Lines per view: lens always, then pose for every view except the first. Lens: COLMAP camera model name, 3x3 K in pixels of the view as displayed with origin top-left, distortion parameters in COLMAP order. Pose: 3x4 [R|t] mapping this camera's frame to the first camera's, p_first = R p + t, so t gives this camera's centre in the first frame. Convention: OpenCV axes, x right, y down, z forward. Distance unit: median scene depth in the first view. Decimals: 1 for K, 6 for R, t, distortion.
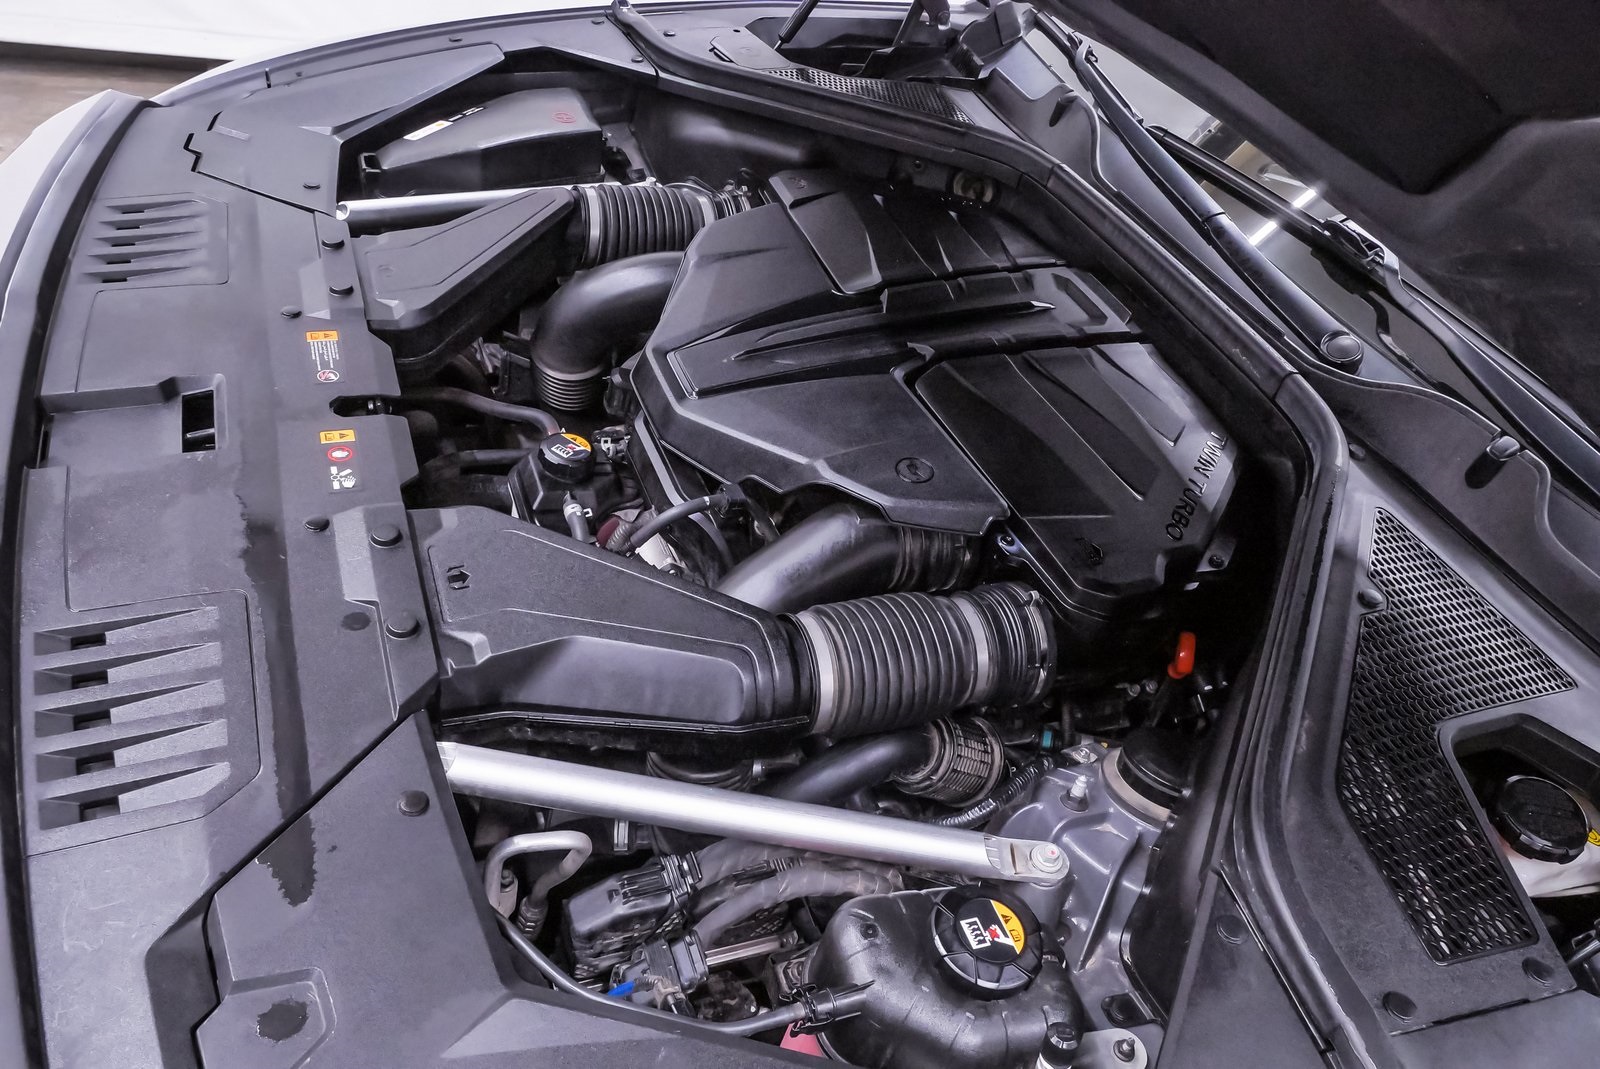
lens RADIAL K [[1172.4, 0, 800.4], [0, 1172.4, 544.5], [0, 0, 1]] dist [-0.047123, 0.025158]
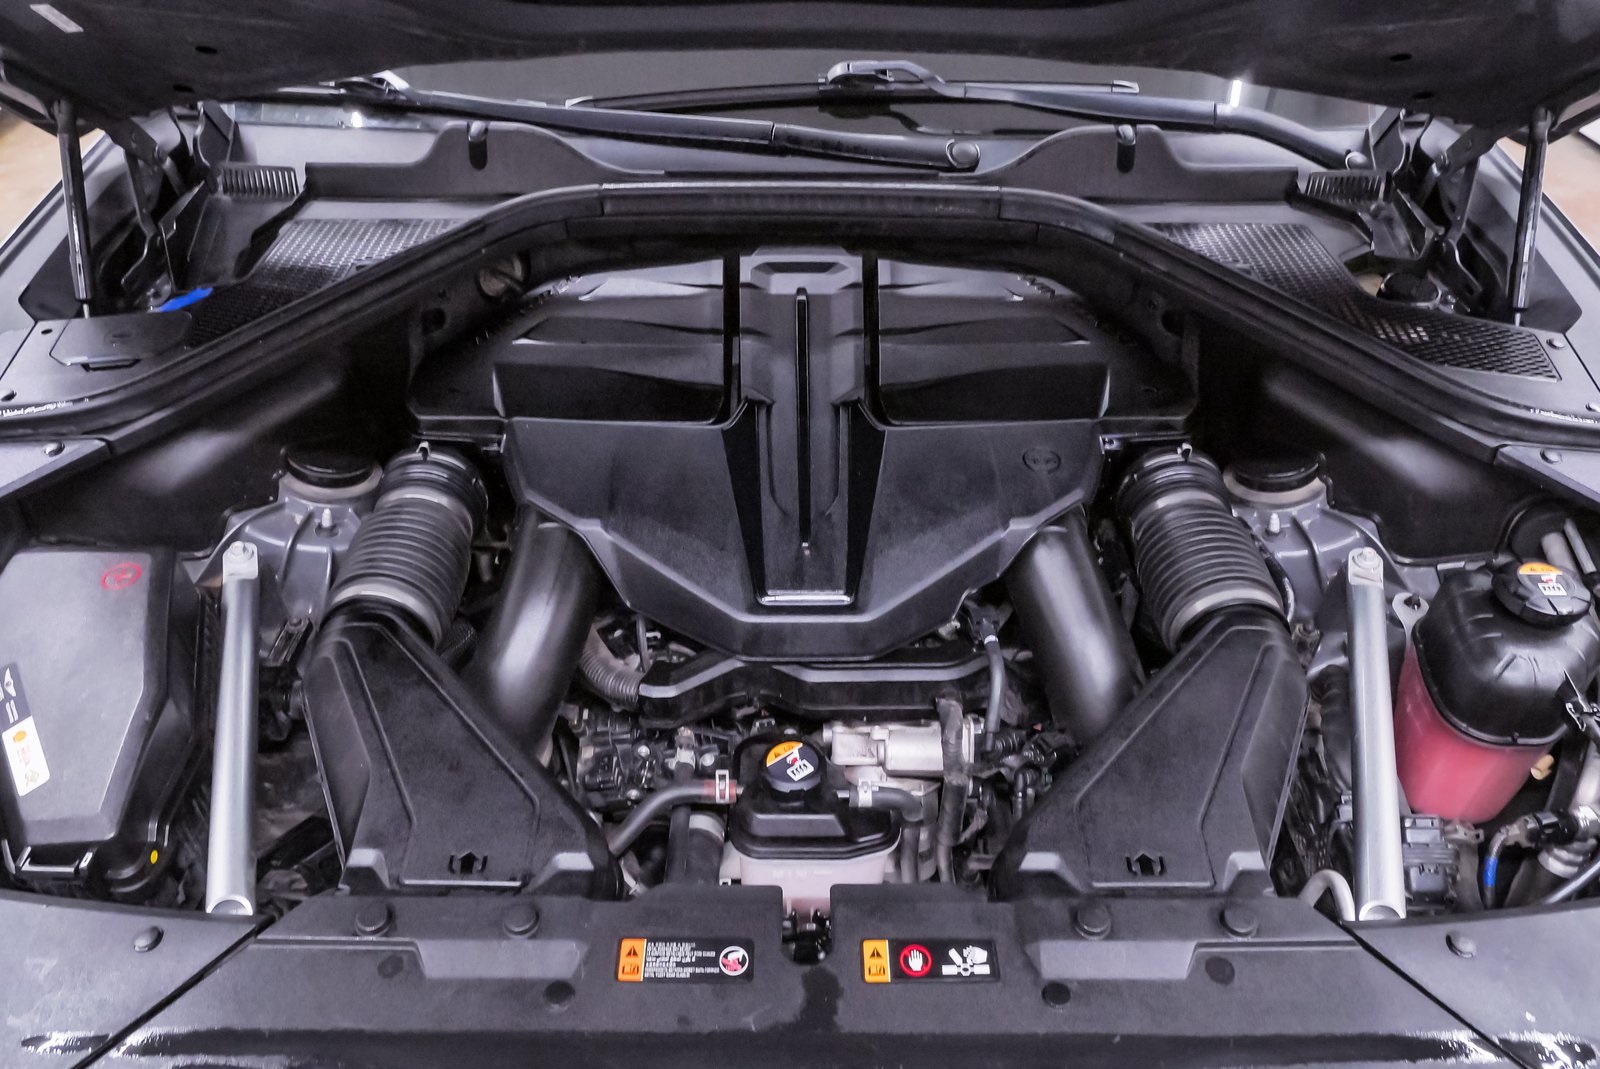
lens RADIAL K [[1172.4, 0, 800.8], [0, 1172.4, 536.1], [0, 0, 1]] dist [-0.047123, 0.025158]
pose [[0.356430, -0.740121, 0.570245, -0.630988], [0.656673, 0.632602, 0.410603, -0.598333], [-0.664634, 0.228114, 0.711496, 0.426296]]
